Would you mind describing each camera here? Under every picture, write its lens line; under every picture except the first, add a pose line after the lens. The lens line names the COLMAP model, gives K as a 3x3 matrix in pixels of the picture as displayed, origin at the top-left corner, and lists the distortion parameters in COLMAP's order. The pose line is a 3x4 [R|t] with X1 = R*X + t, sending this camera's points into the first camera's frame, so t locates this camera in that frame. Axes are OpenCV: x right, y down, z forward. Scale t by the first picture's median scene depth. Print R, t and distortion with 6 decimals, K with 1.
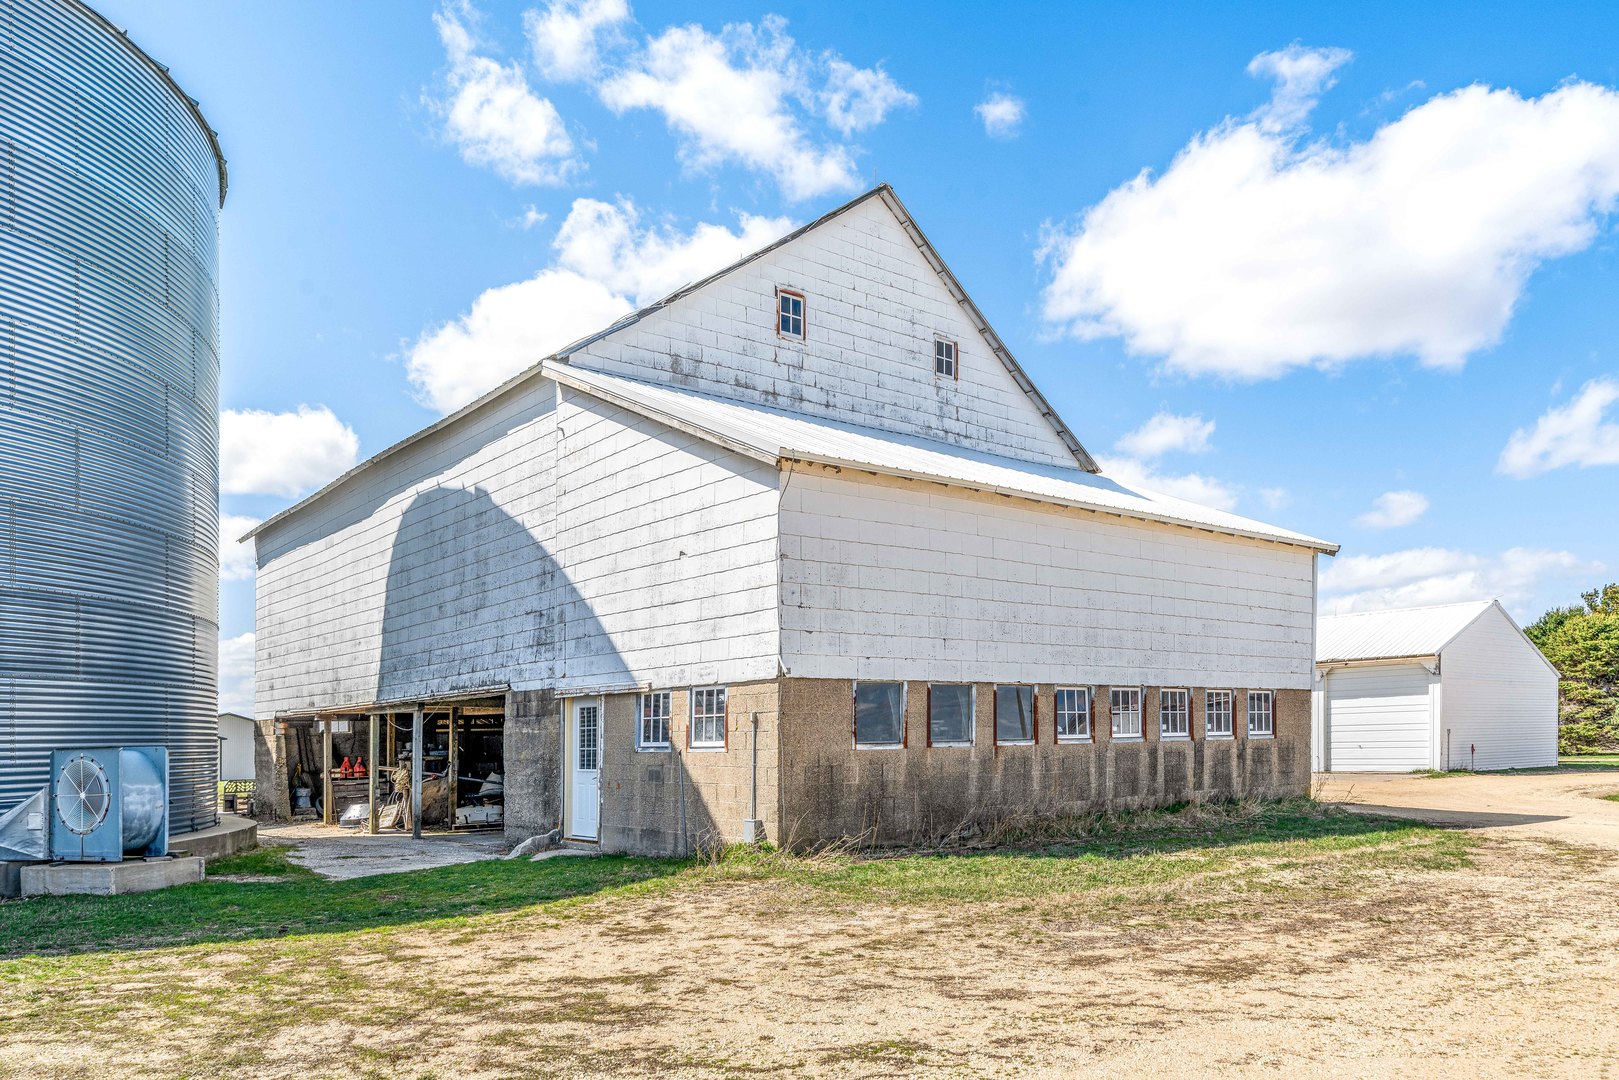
lens RADIAL K [[1095.5, 0, 809.7], [0, 1095.5, 538.7], [0, 0, 1]] dist [0.002335, 0.000364]
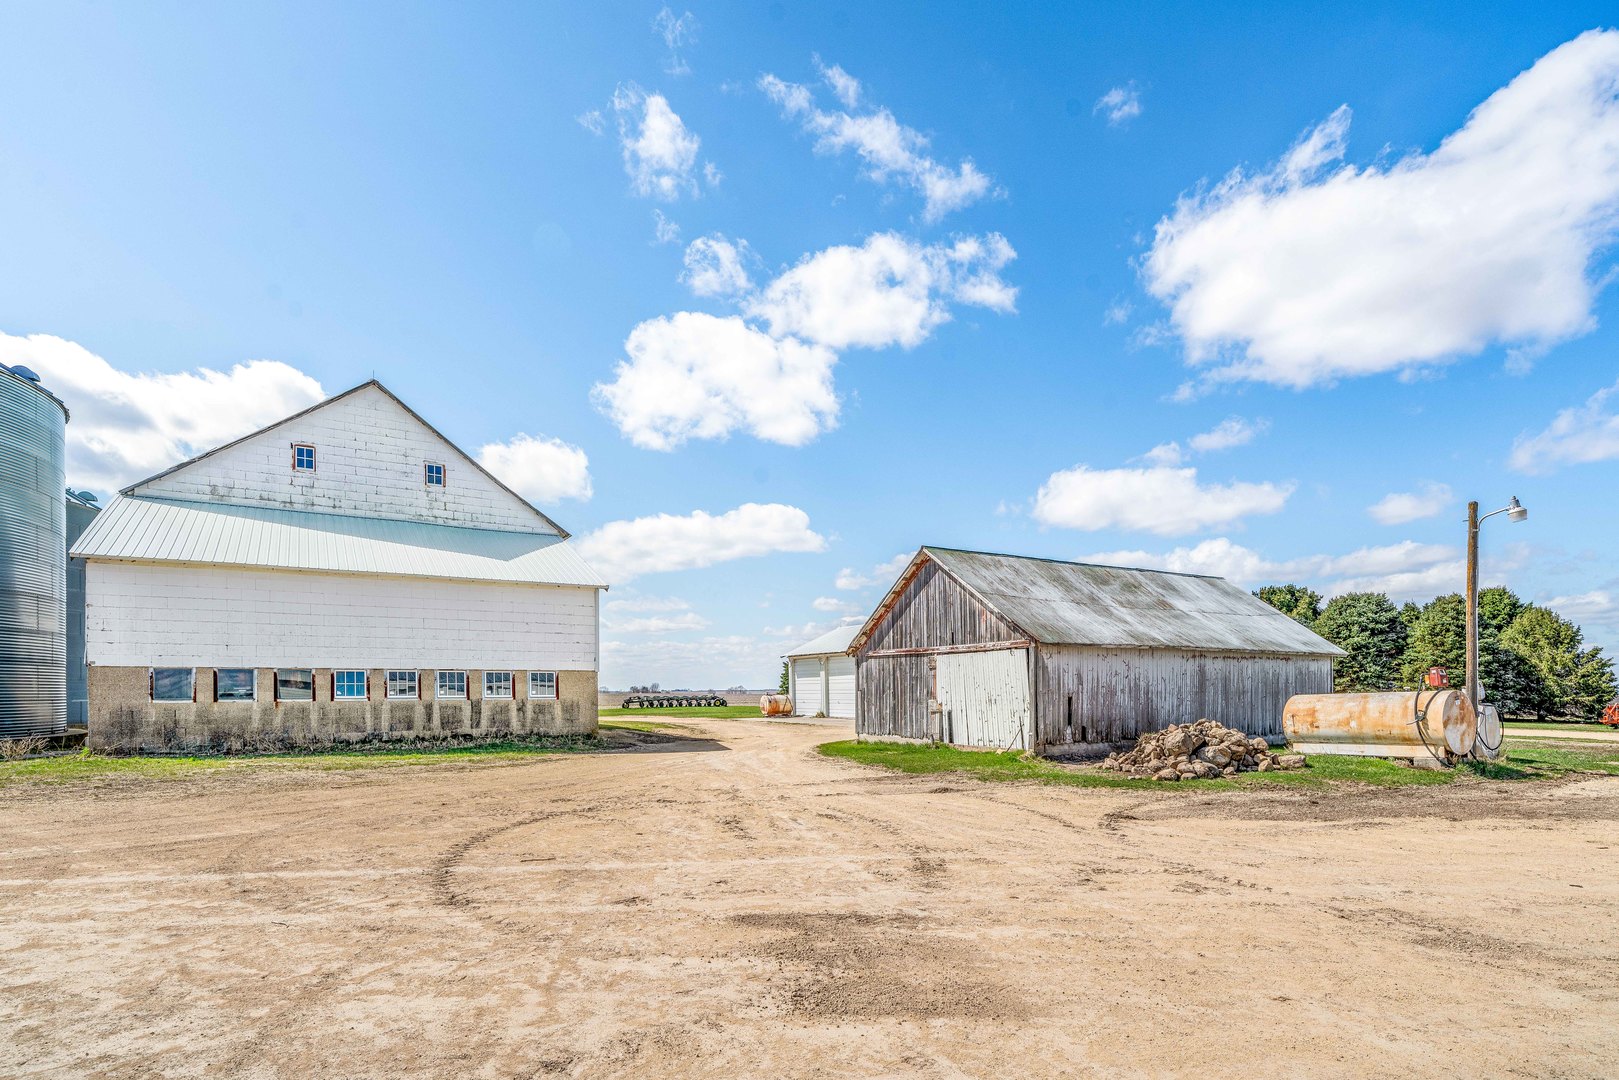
lens RADIAL K [[781.4, 0, 809.3], [0, 781.4, 543.4], [0, 0, 1]] dist [-0.002805, -0.000341]
pose [[0.990425, -0.010761, -0.137628, 1.034449], [0.010462, 0.999941, -0.002895, -0.055619], [0.137651, 0.001427, 0.990480, -0.157771]]
